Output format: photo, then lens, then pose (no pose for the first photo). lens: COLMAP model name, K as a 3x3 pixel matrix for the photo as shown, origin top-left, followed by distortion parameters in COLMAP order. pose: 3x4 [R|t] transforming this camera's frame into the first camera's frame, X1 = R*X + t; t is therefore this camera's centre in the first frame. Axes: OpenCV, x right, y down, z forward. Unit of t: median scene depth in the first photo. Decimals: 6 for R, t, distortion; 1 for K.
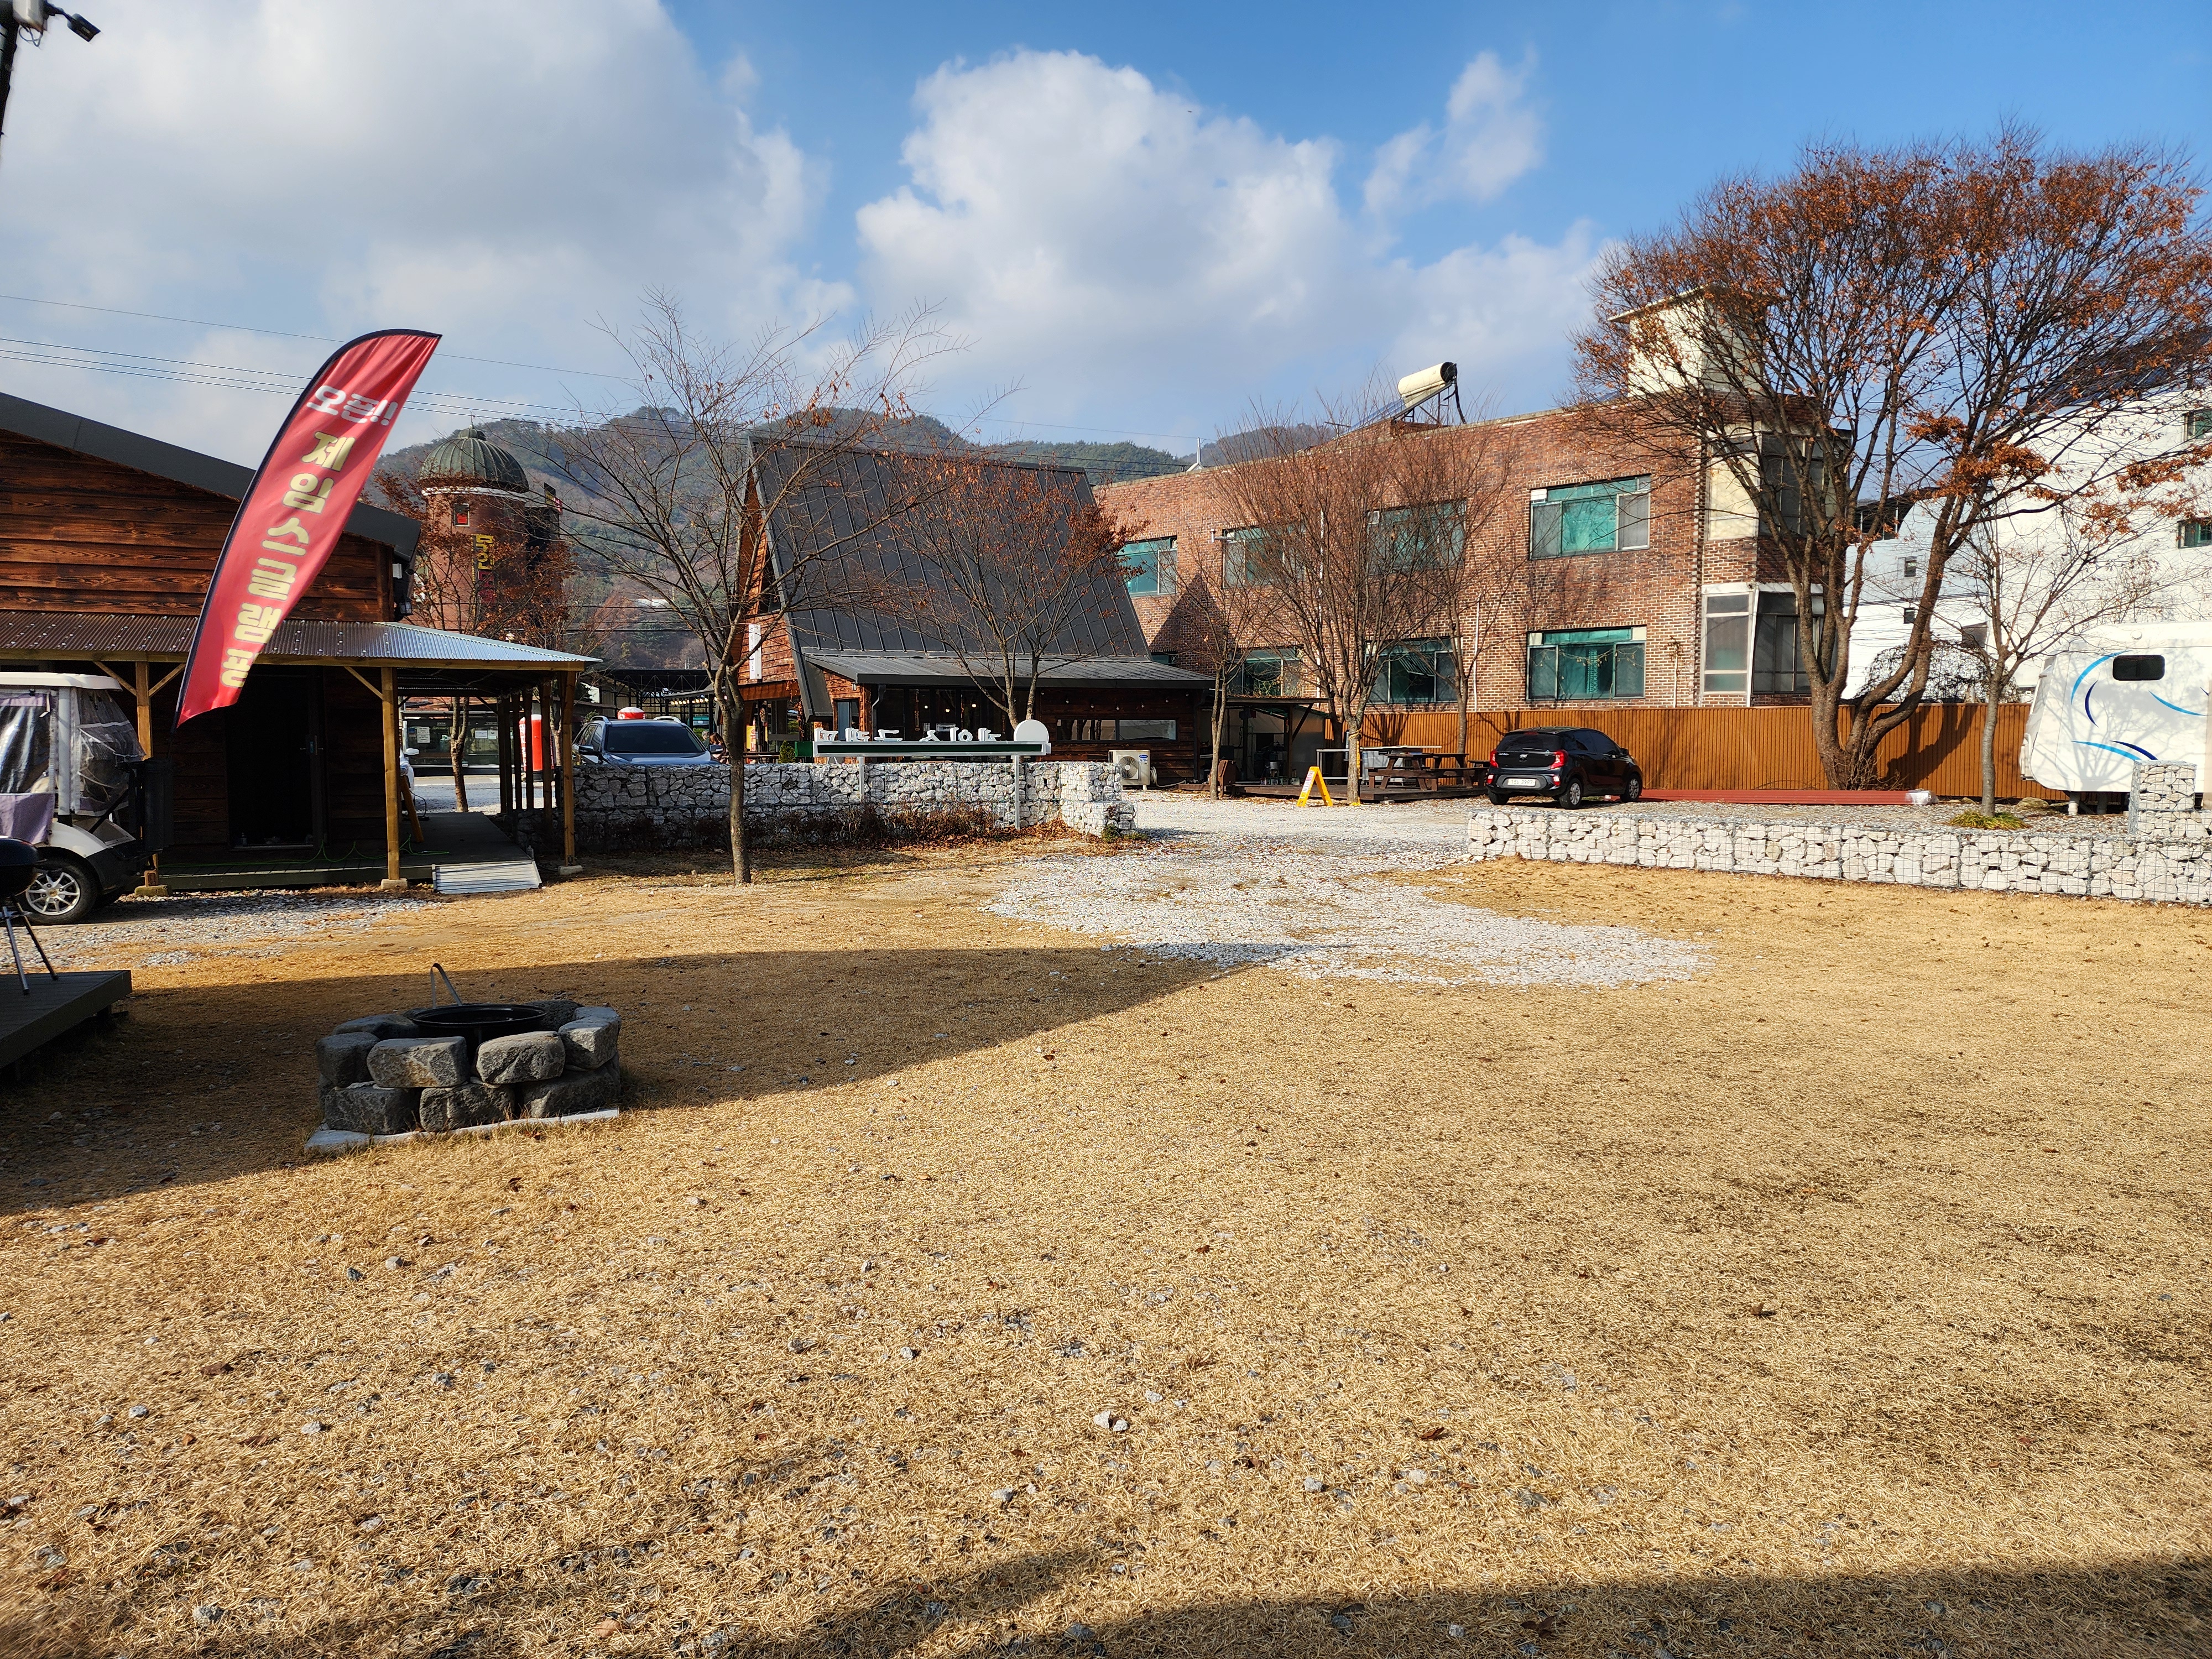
lens RADIAL K [[1478.3, 0, 1098.2], [0, 1478.3, 836.1], [0, 0, 1]] dist [0.089734, -0.083390]
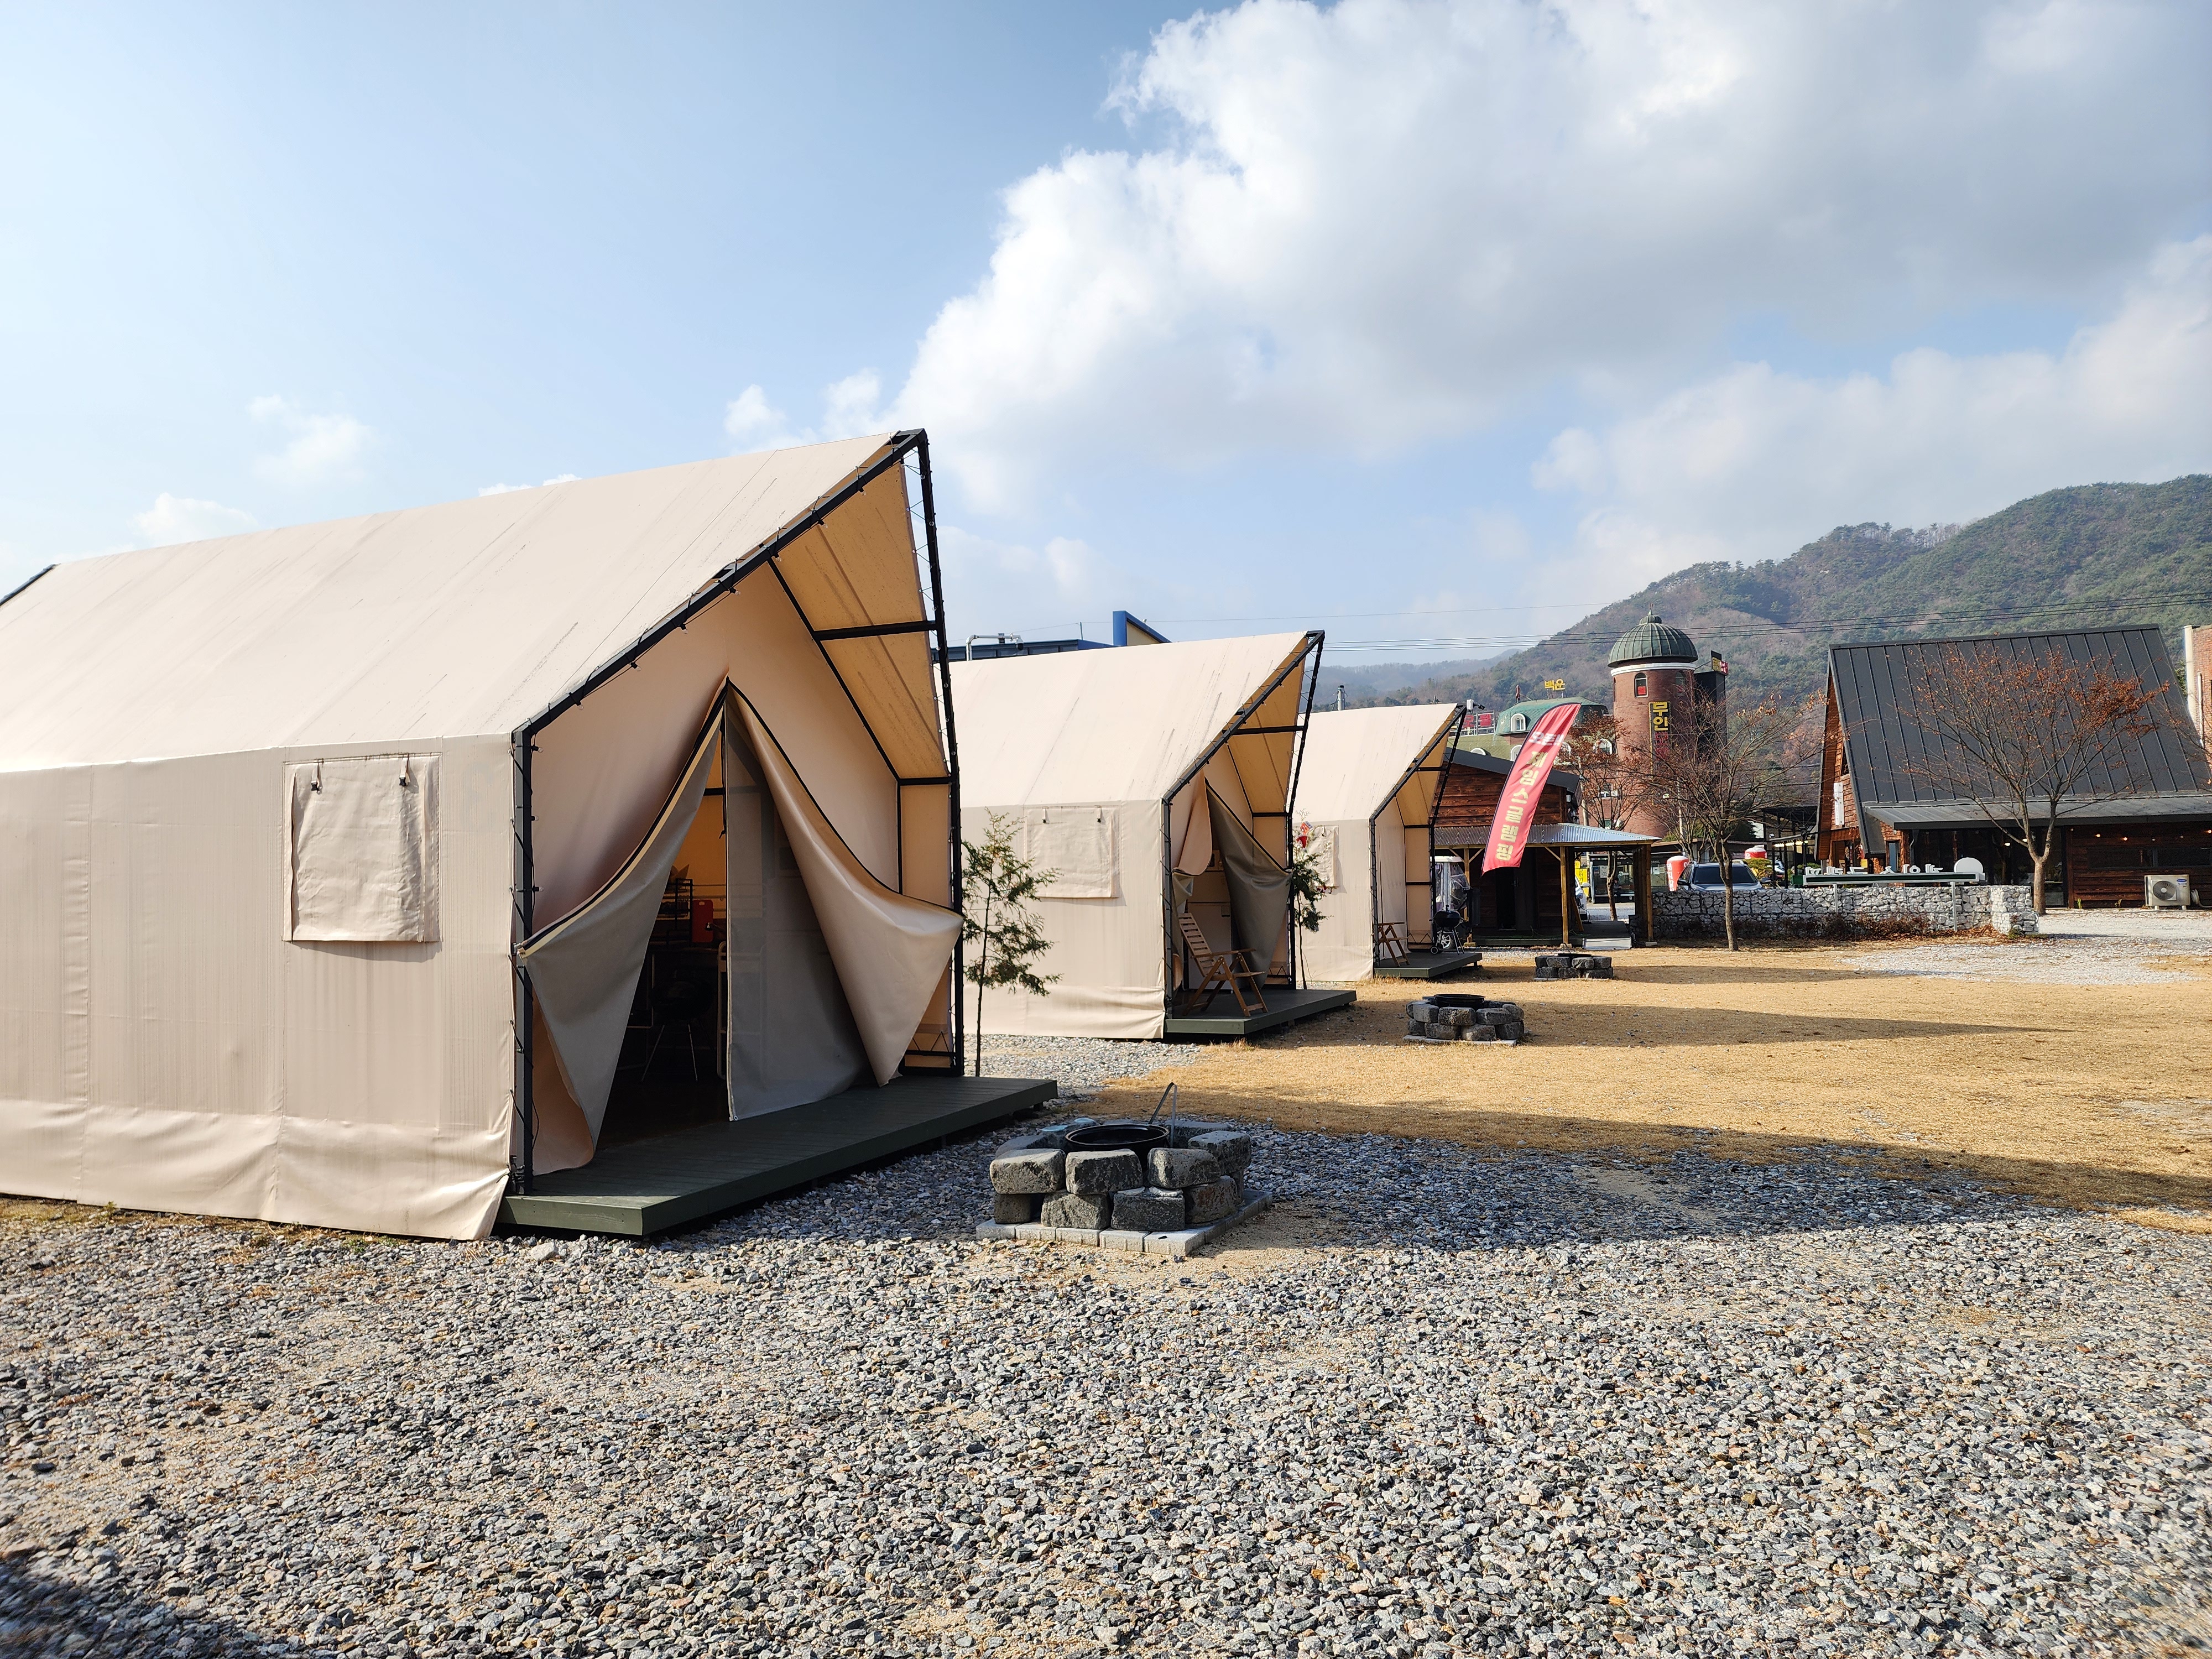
lens RADIAL K [[1497.4, 0, 1124.9], [0, 1497.4, 861.6], [0, 0, 1]] dist [0.083529, -0.079288]
pose [[0.739503, -0.022507, -0.672777, 0.484420], [-0.024979, 0.997835, -0.060838, 0.053763], [0.672690, 0.061795, 0.737340, -0.952419]]
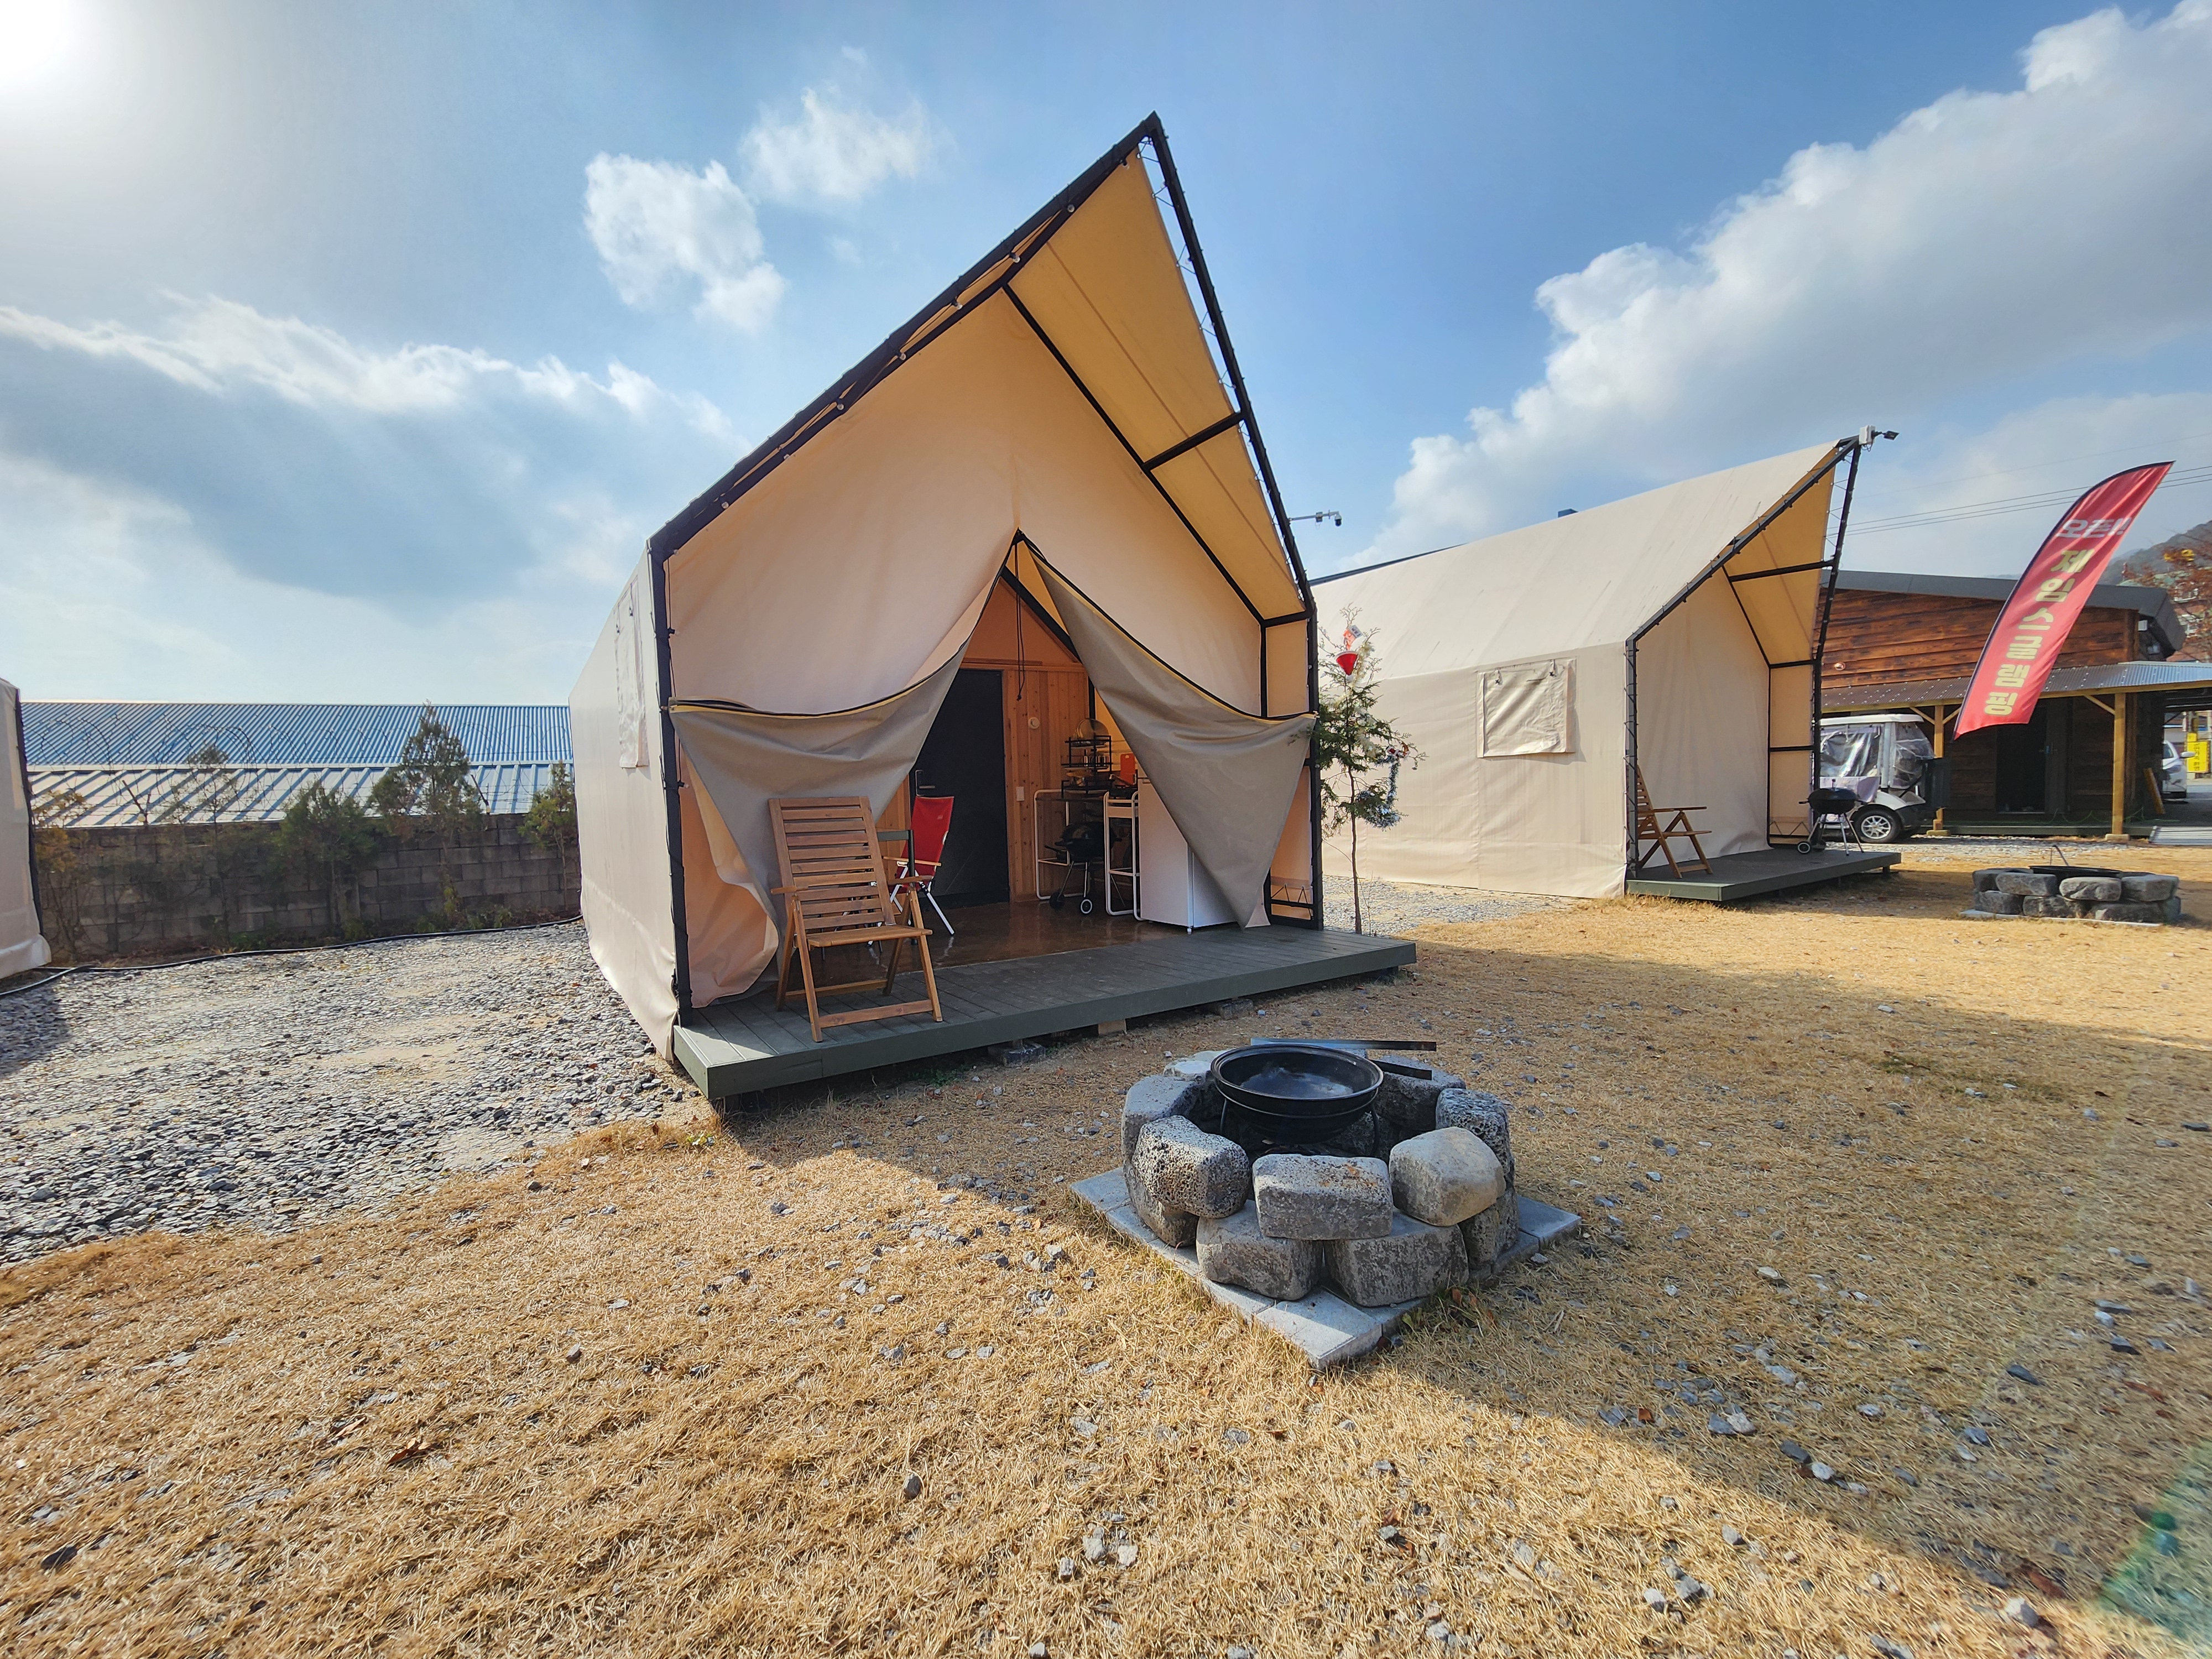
lens RADIAL K [[912.4, 0, 1102.1], [0, 912.4, 834.9], [0, 0, 1]] dist [-0.000504, -0.000068]
pose [[0.238824, 0.043142, -0.970104, 0.160446], [-0.031416, 0.998833, 0.036685, 0.025969], [0.970555, 0.021716, 0.239900, -0.189740]]
